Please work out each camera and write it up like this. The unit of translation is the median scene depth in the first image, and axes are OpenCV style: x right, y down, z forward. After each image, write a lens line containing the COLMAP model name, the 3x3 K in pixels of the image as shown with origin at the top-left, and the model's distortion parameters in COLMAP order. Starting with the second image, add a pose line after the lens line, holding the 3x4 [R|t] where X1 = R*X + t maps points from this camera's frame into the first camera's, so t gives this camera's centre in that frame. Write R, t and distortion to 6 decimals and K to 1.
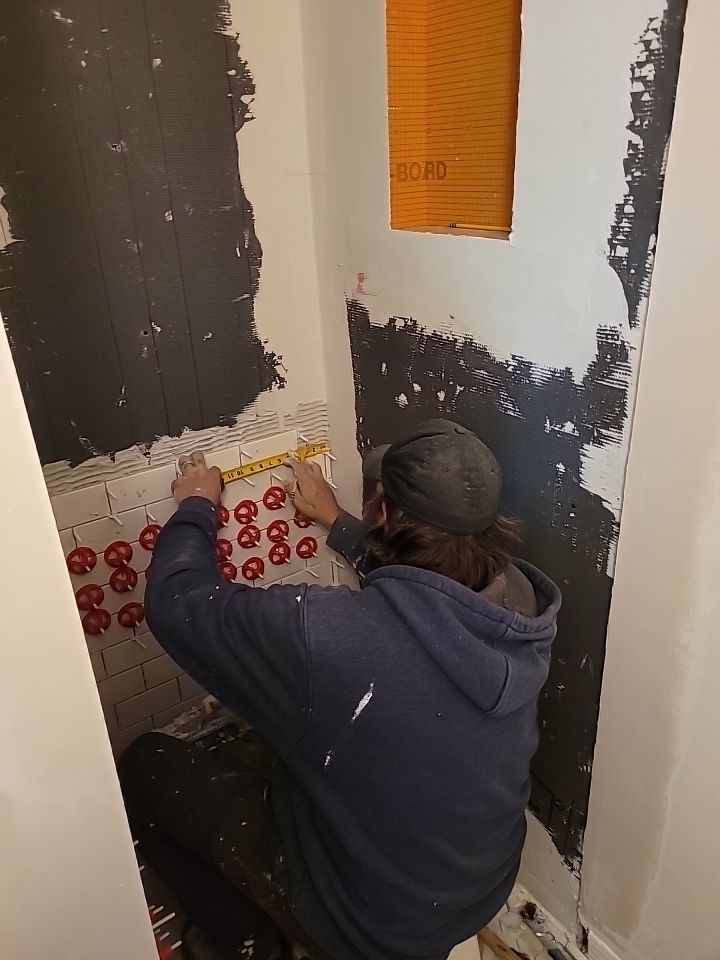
lens RADIAL K [[734.9, 0, 351.4], [0, 734.9, 479.4], [0, 0, 1]] dist [0.058022, -0.023177]
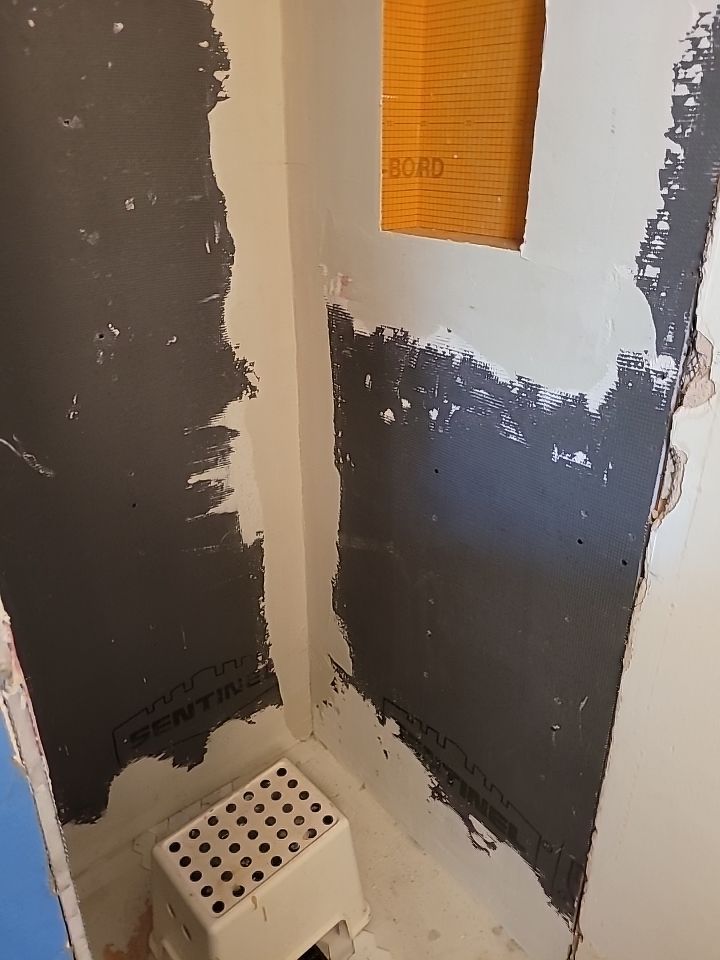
lens RADIAL K [[734.9, 0, 364.4], [0, 734.9, 478.7], [0, 0, 1]] dist [0.058022, -0.023177]
pose [[0.995614, 0.008054, 0.093211, -0.051167], [-0.009724, 0.999800, 0.017481, -0.050314], [-0.093052, -0.018311, 0.995493, 0.094888]]
